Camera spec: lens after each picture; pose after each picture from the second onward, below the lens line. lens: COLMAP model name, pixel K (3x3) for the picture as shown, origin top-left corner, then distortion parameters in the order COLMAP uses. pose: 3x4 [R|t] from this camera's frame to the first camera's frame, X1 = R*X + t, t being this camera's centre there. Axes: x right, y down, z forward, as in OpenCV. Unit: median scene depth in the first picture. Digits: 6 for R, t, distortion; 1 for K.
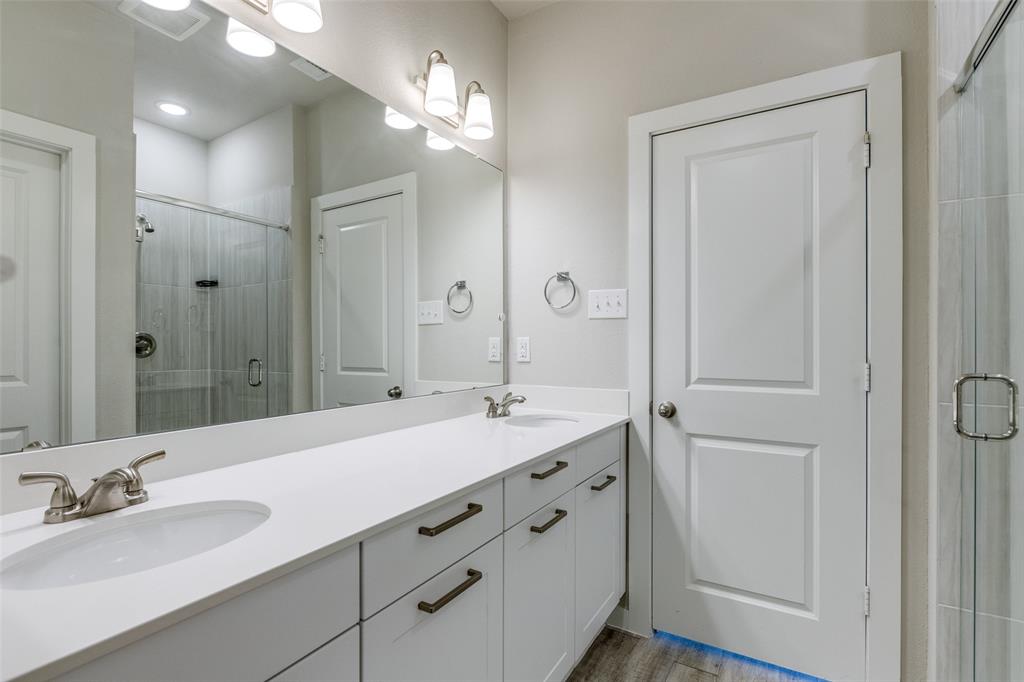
lens RADIAL K [[476.9, 0, 510.9], [0, 476.9, 343.2], [0, 0, 1]] dist [-0.018589, 0.001667]
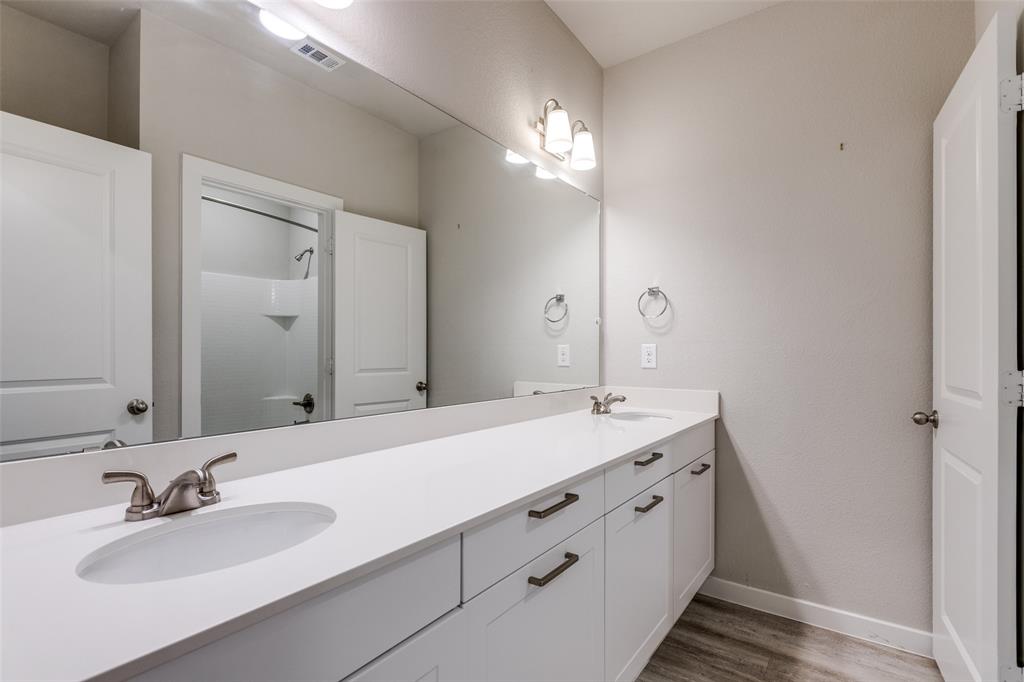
lens RADIAL K [[532.6, 0, 513.3], [0, 532.6, 342.9], [0, 0, 1]] dist [-0.002249, -0.002013]
pose [[0.999213, 0.007583, -0.038933, -0.170938], [-0.008218, 0.999835, -0.016173, 0.005493], [0.038804, 0.016480, 0.999111, -0.265226]]
